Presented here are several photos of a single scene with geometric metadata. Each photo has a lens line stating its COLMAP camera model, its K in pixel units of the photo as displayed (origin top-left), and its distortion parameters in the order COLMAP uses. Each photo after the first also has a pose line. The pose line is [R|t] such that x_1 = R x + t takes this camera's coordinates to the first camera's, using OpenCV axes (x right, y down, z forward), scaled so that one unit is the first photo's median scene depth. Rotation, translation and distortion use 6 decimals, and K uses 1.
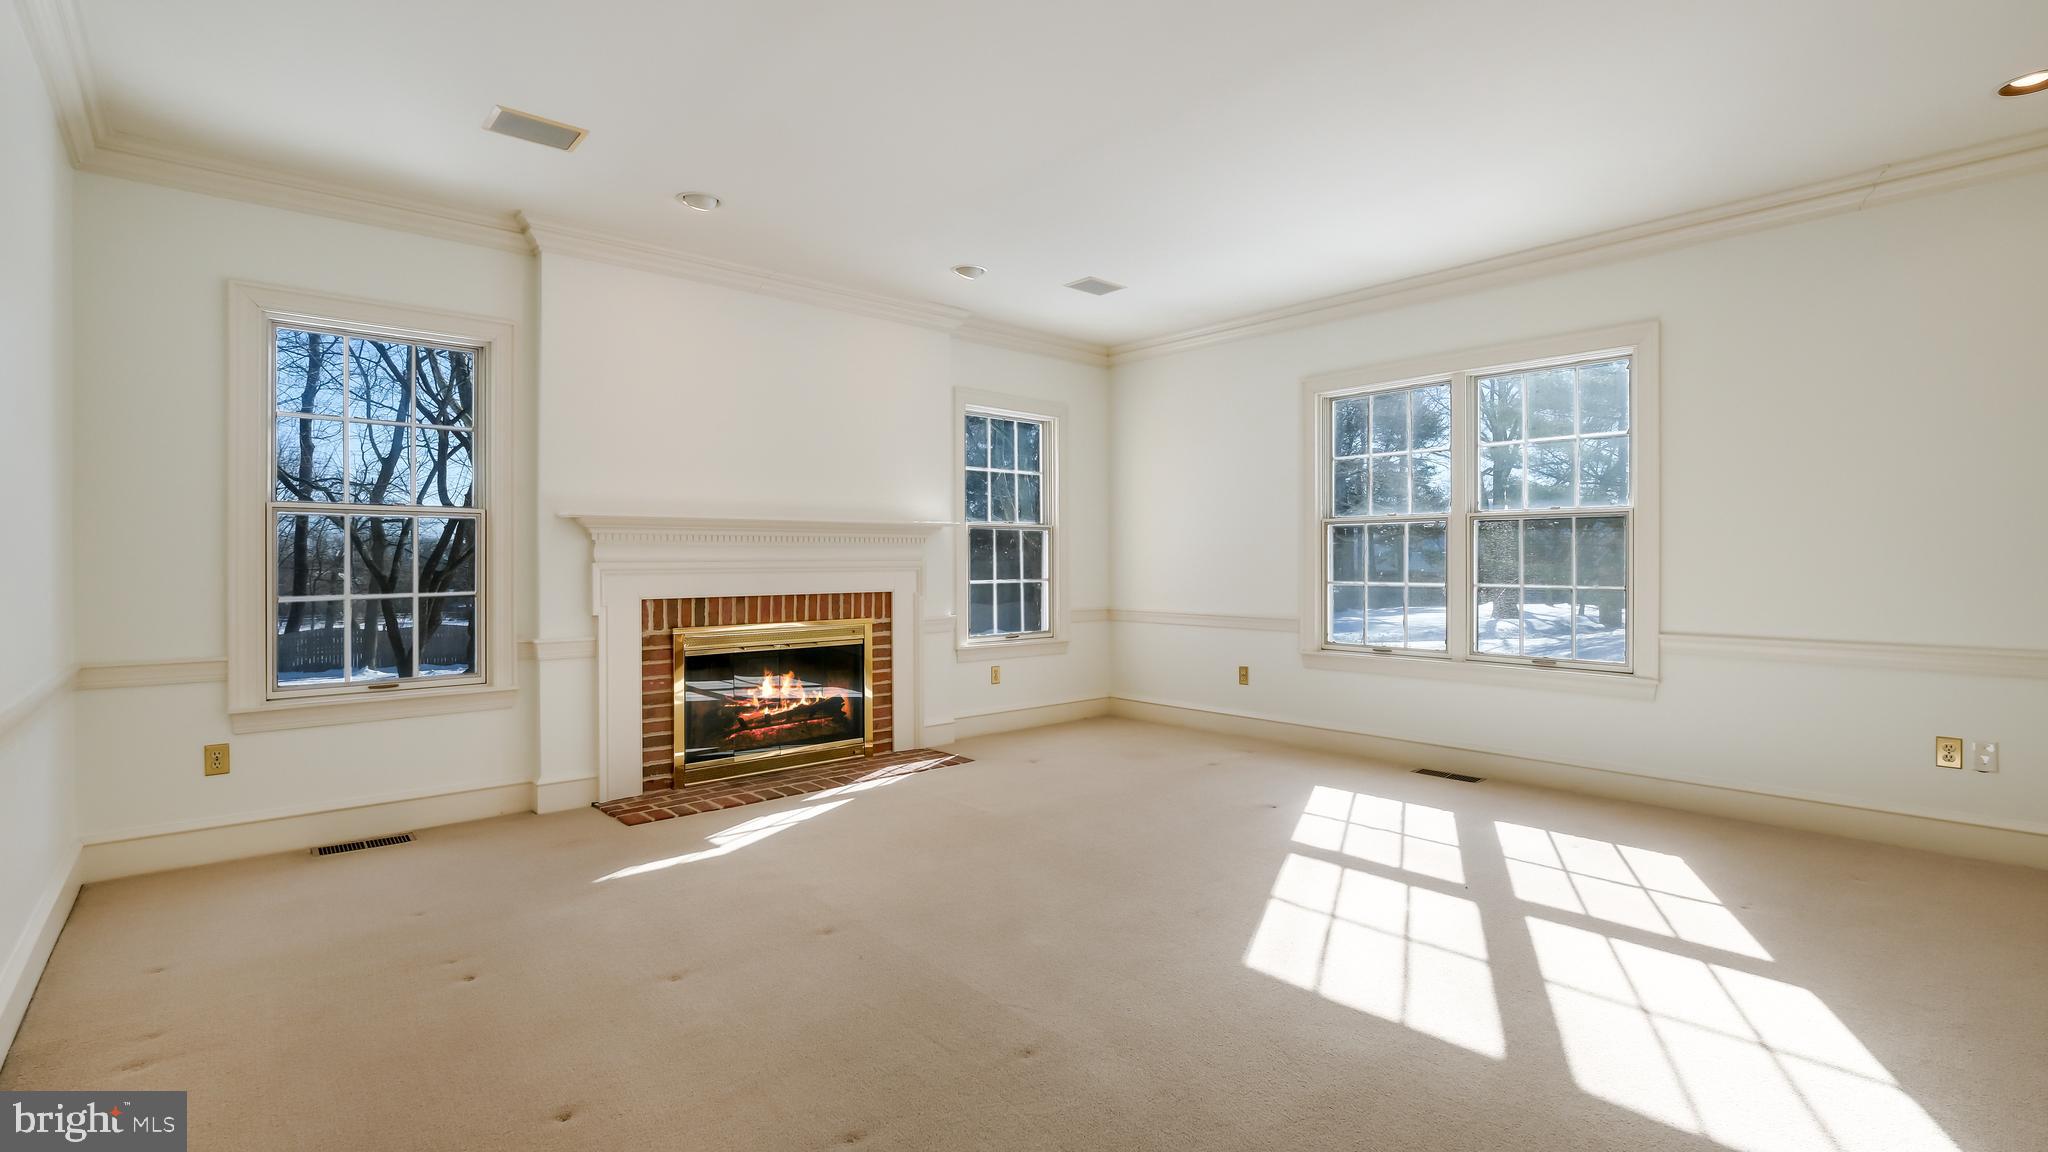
lens RADIAL K [[907.1, 0, 1023.8], [0, 907.1, 556.2], [0, 0, 1]] dist [-0.003251, -0.000105]
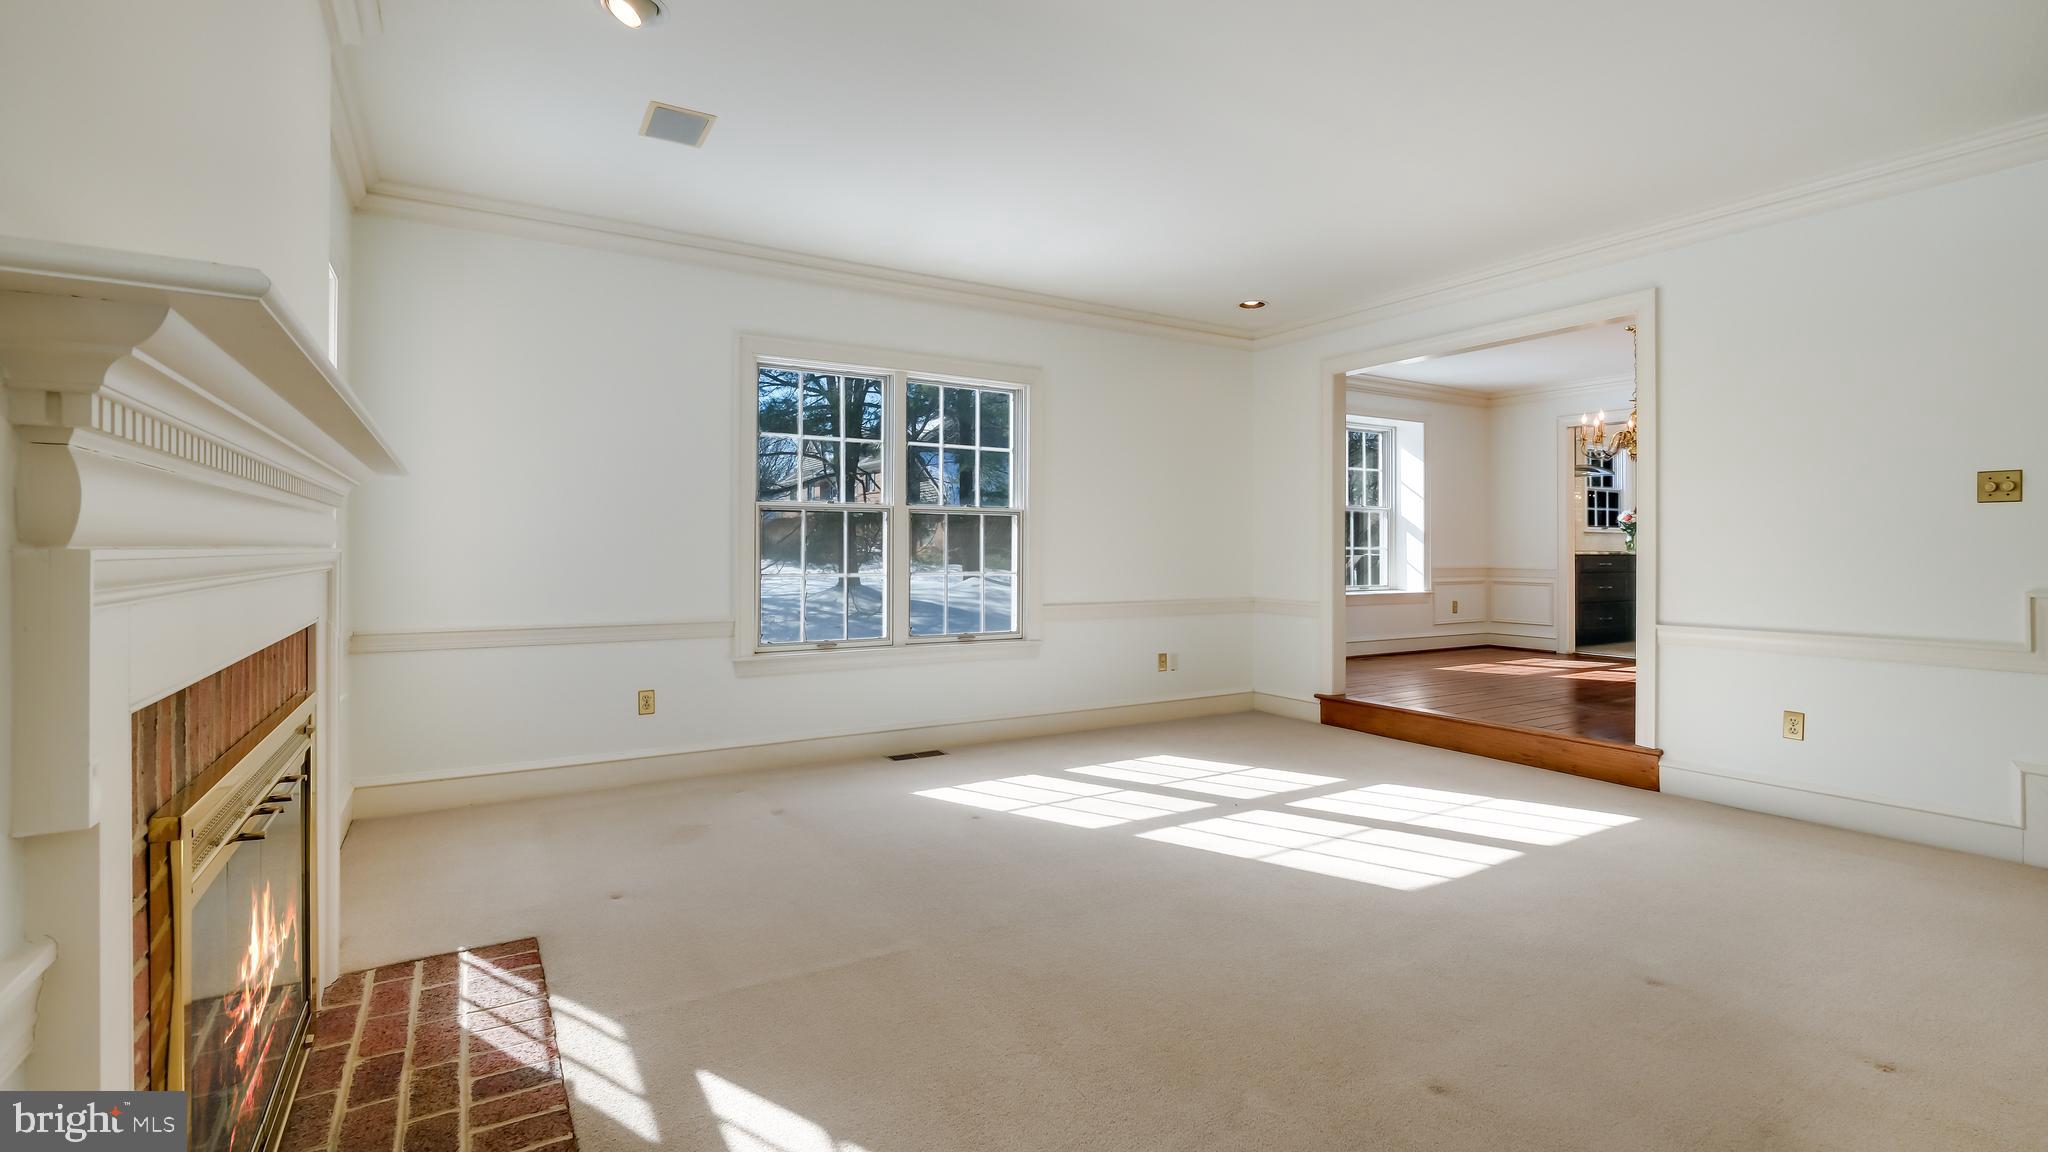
lens RADIAL K [[928.5, 0, 1036.6], [0, 928.5, 542.9], [0, 0, 1]] dist [-0.001614, -0.000206]
pose [[0.171181, -0.011309, 0.985175, -0.552593], [-0.013084, 0.999820, 0.013751, -0.020242], [-0.985153, -0.015244, 0.171002, 0.649619]]
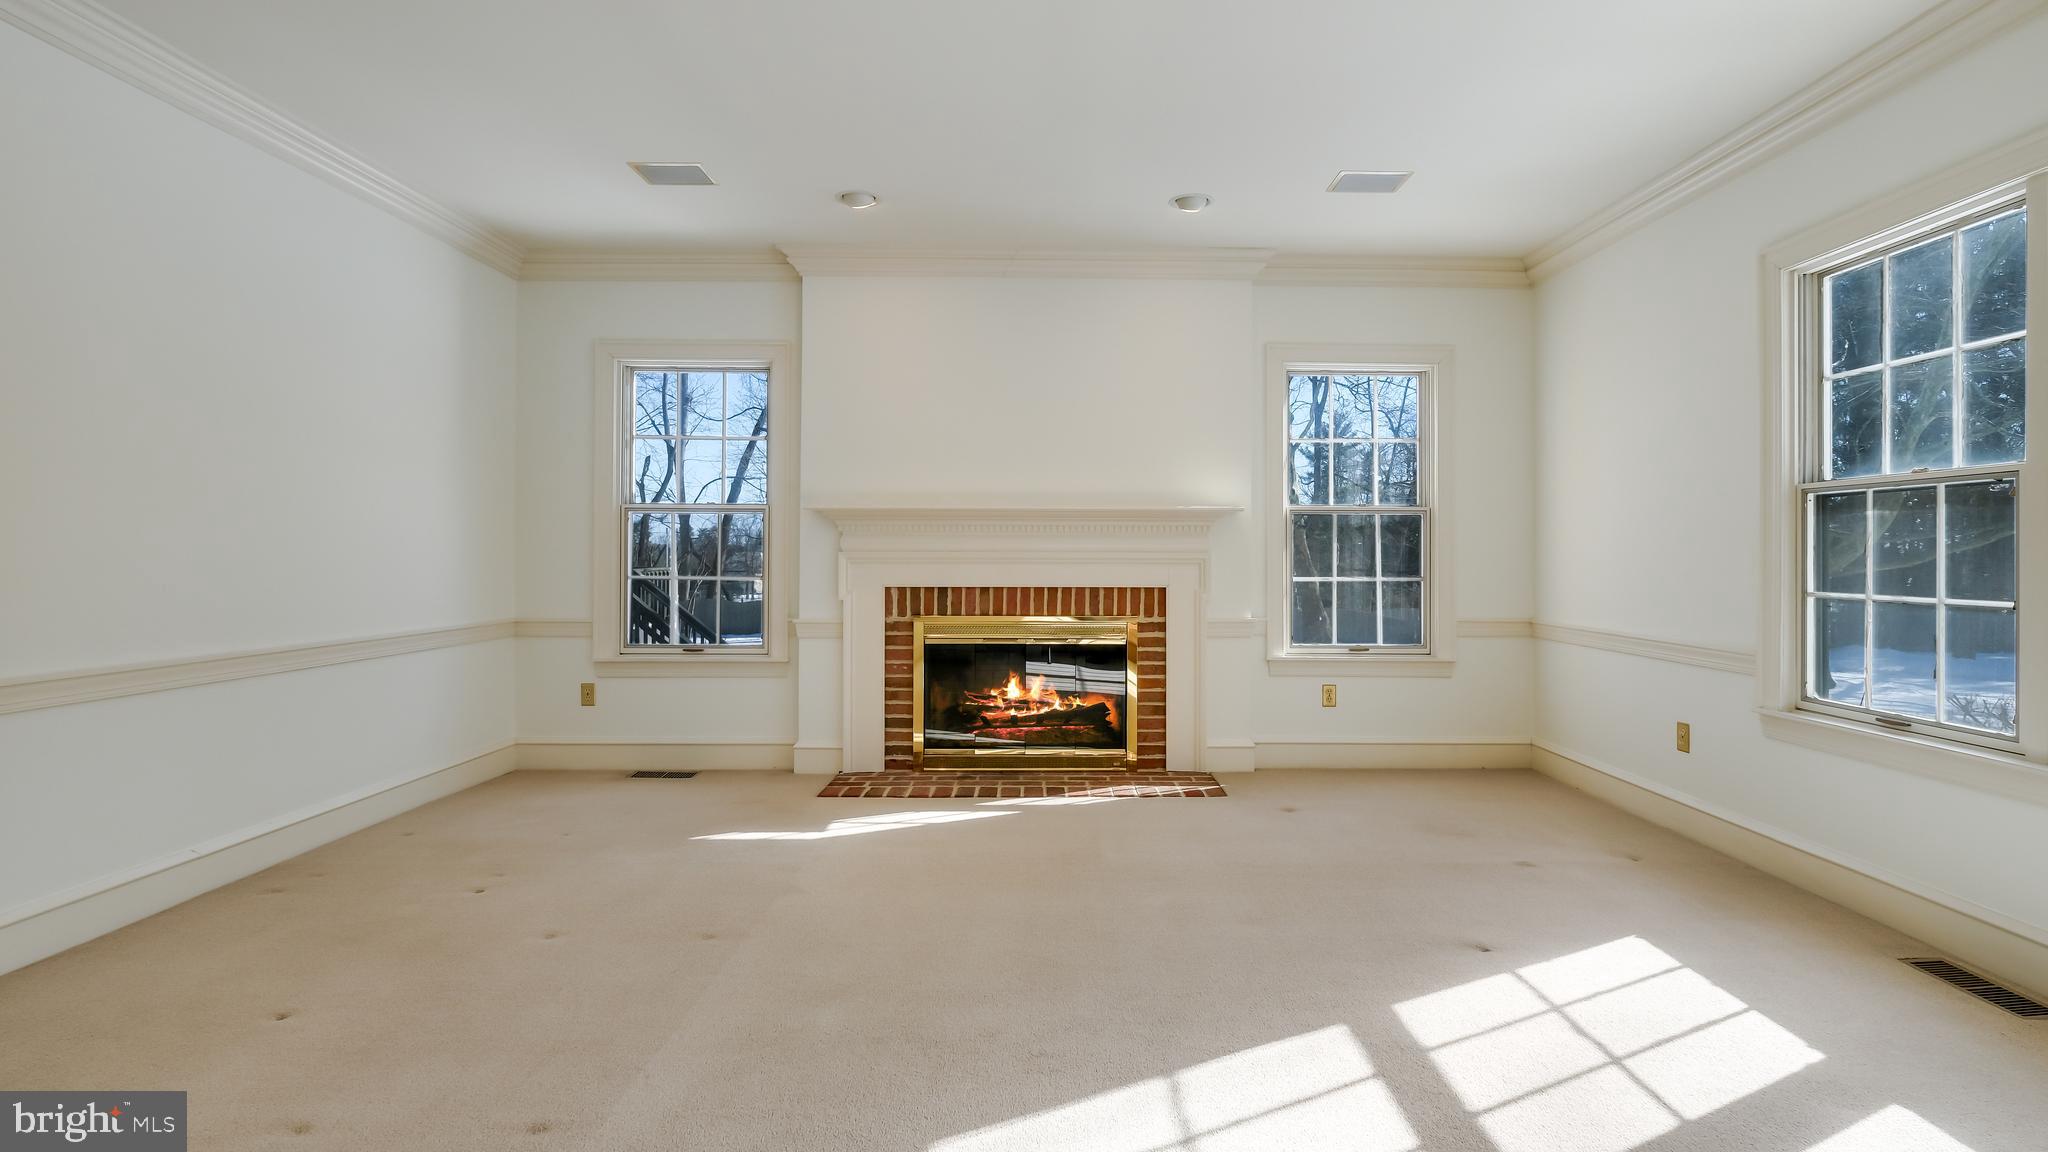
lens RADIAL K [[928.5, 0, 1036.6], [0, 928.5, 542.9], [0, 0, 1]] dist [-0.001614, -0.000206]
pose [[0.765289, -0.001195, -0.643685, 0.380674], [-0.003252, 0.999978, -0.005723, 0.001864], [0.643678, 0.006473, 0.765269, 0.263369]]
